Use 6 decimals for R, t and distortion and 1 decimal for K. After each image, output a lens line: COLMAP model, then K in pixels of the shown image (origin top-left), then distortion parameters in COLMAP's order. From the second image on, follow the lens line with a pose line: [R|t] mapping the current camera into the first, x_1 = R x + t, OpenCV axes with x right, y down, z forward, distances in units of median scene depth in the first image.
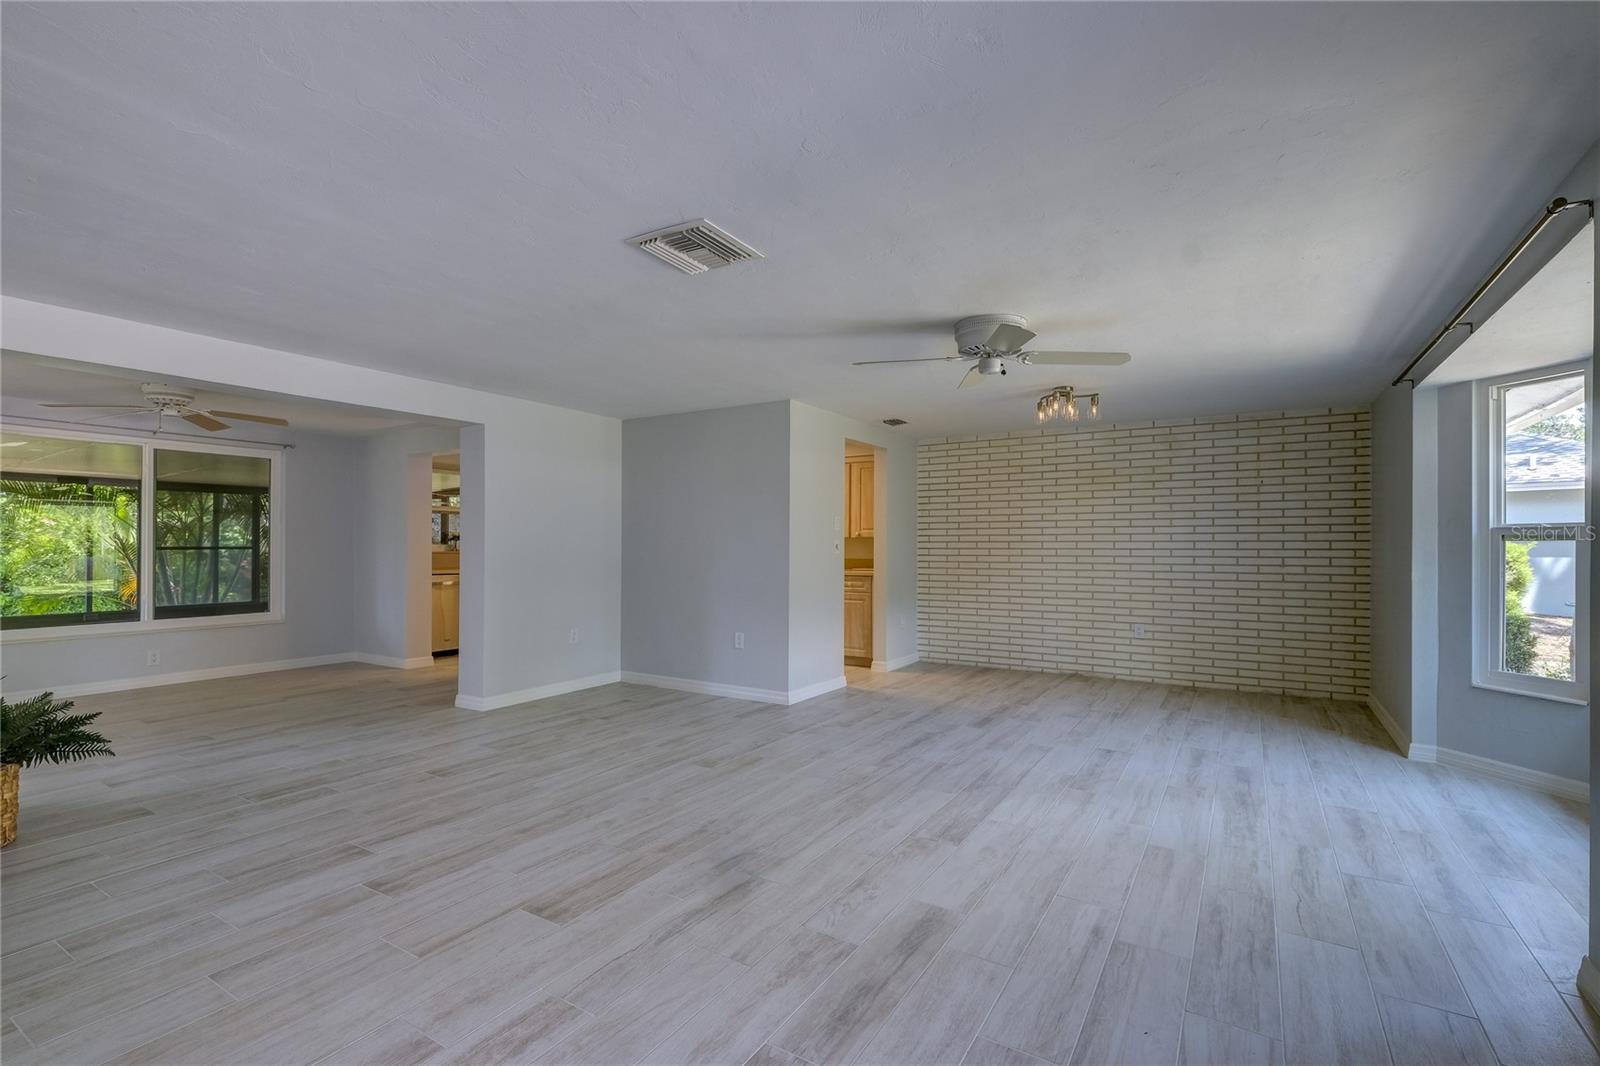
lens RADIAL K [[725.9, 0, 809.0], [0, 725.9, 542.7], [0, 0, 1]] dist [0.001091, 0.000207]
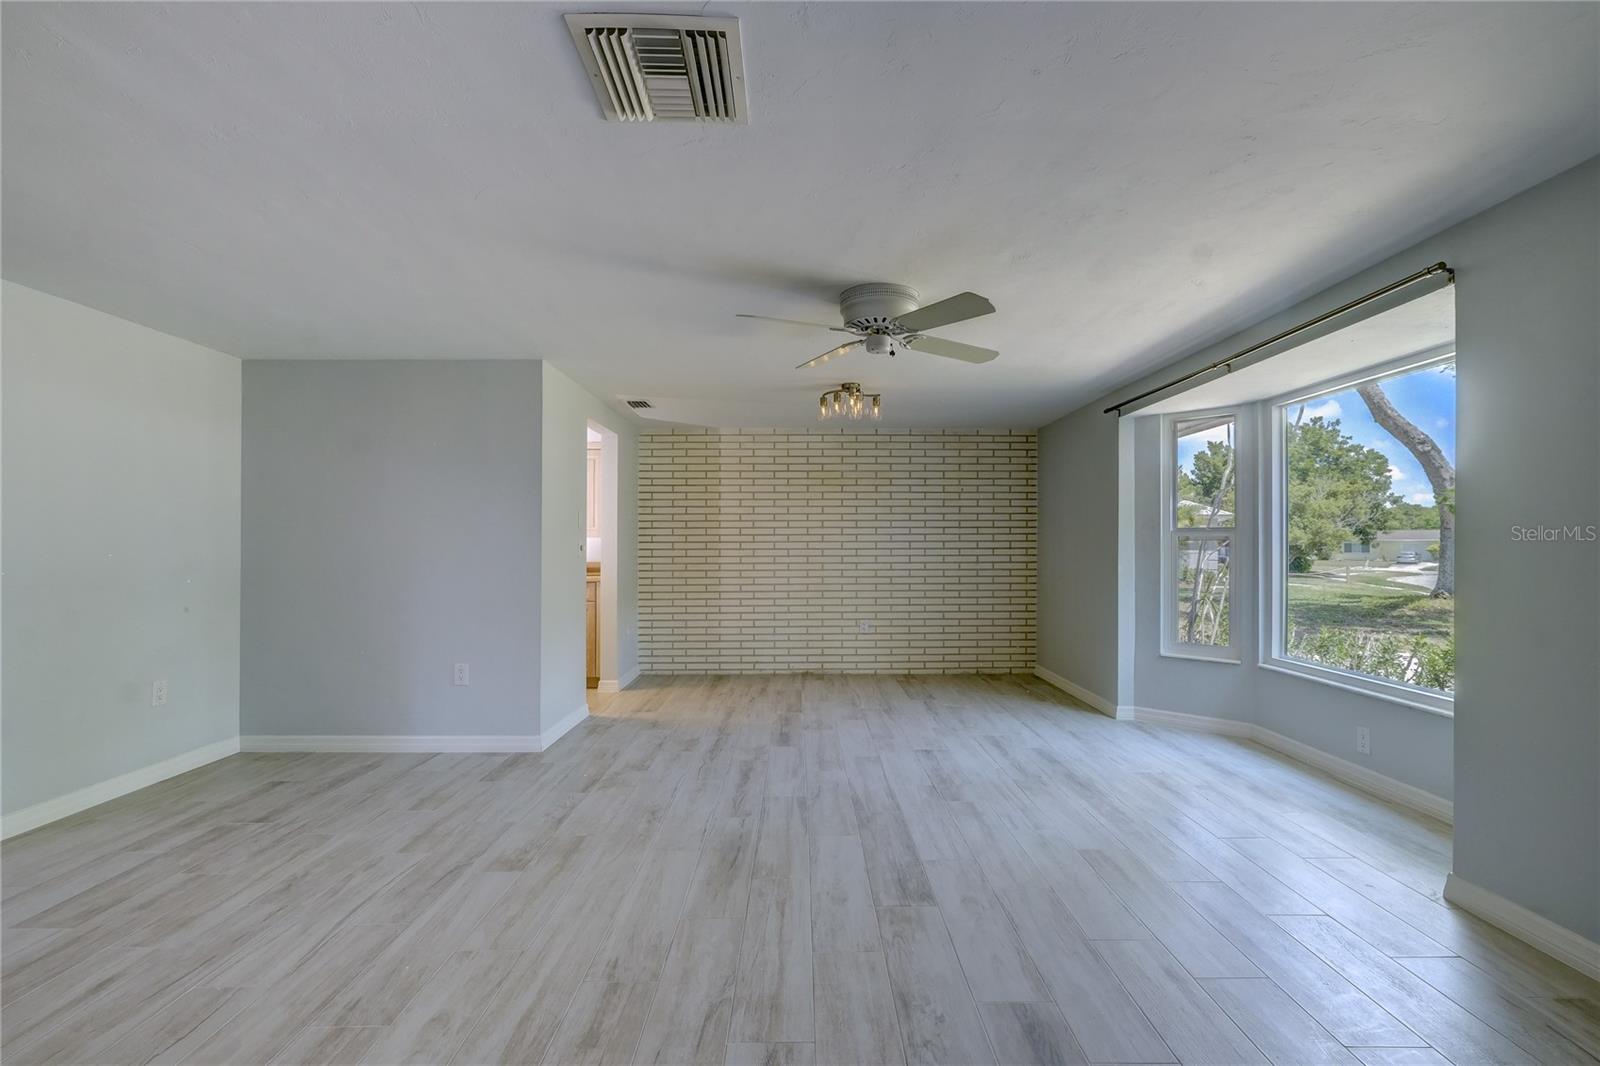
lens RADIAL K [[703.6, 0, 806.9], [0, 703.6, 540.6], [0, 0, 1]] dist [-0.002497, -0.000580]
pose [[0.848570, 0.000794, 0.529082, -0.247338], [0.001224, 0.999993, -0.003463, 0.000390], [-0.529081, 0.003587, 0.848564, 0.276891]]
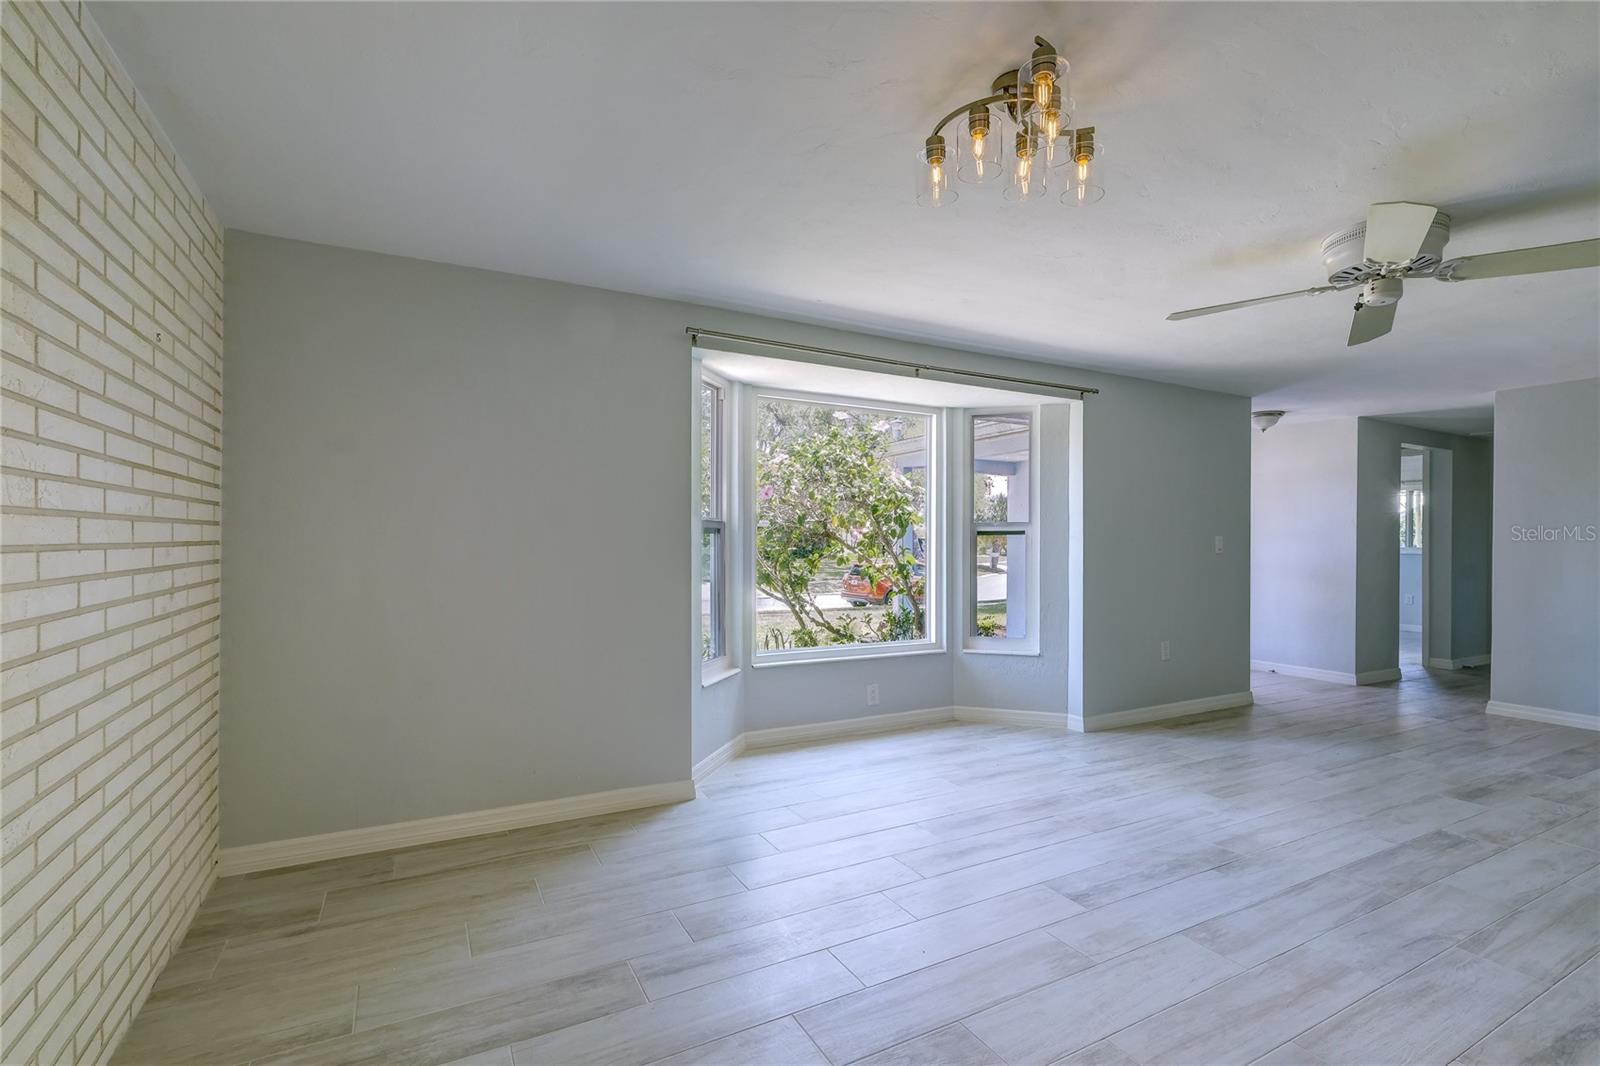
lens RADIAL K [[703.6, 0, 806.9], [0, 703.6, 540.6], [0, 0, 1]] dist [-0.002497, -0.000580]
pose [[-0.851713, -0.003126, 0.524000, 0.319252], [-0.006857, 0.999963, -0.005179, 0.012720], [-0.523964, -0.008004, -0.851703, 1.644166]]
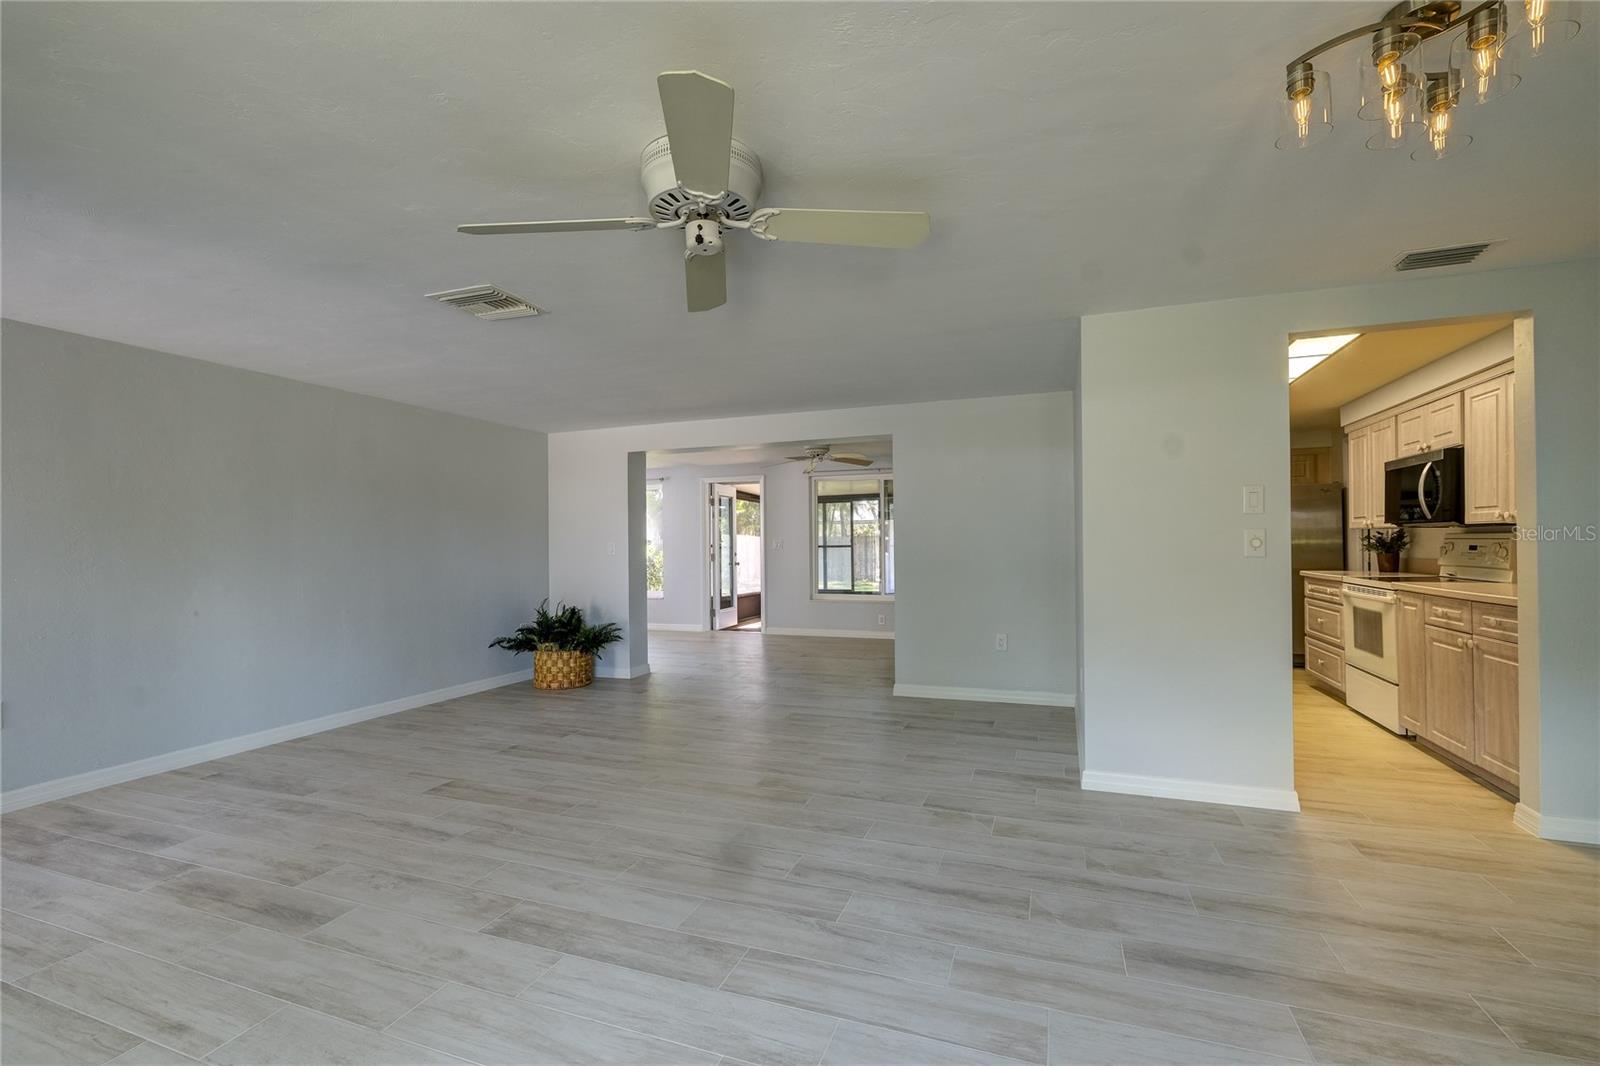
lens RADIAL K [[703.6, 0, 806.9], [0, 703.6, 540.6], [0, 0, 1]] dist [-0.002497, -0.000580]
pose [[0.190488, -0.008311, -0.981654, 0.717812], [0.012865, 0.999899, -0.005969, 0.004689], [0.981605, -0.011492, 0.190576, 0.853526]]
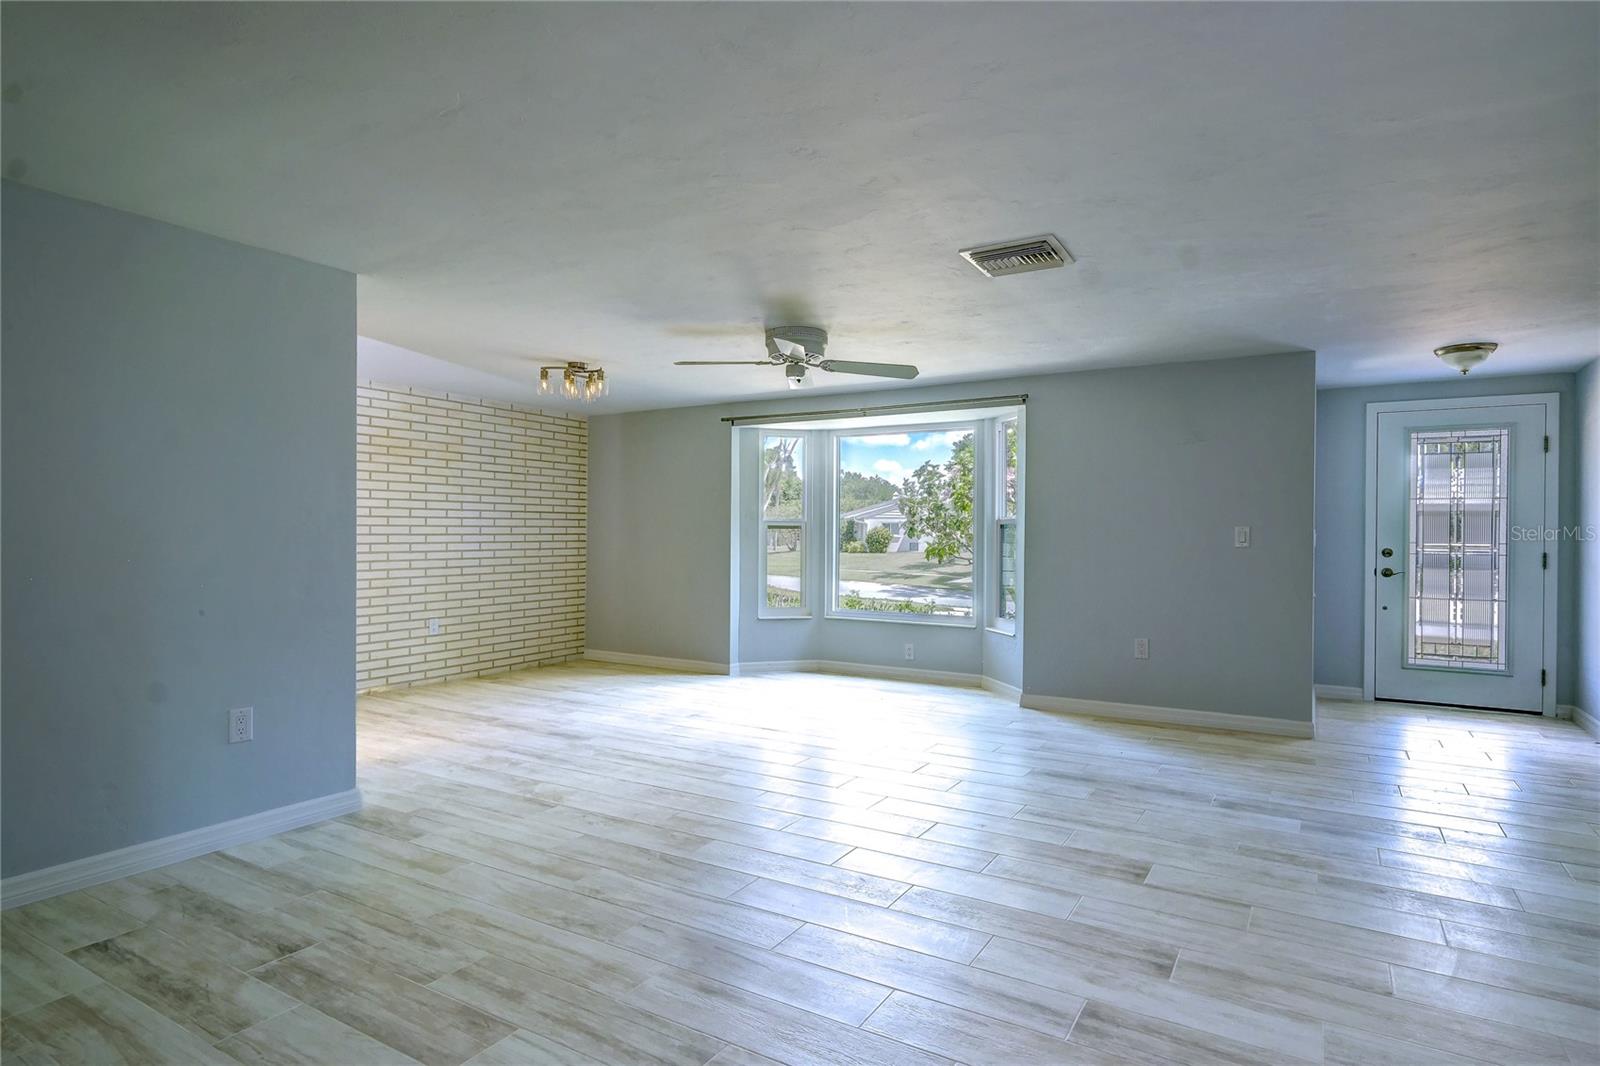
lens RADIAL K [[863.7, 0, 810.1], [0, 863.7, 537.9], [0, 0, 1]] dist [-0.003740, -0.000843]
pose [[-0.008708, -0.007895, 0.999931, -0.945496], [-0.006684, 0.999947, 0.007837, 0.002607], [-0.999940, -0.006616, -0.008761, 0.868147]]
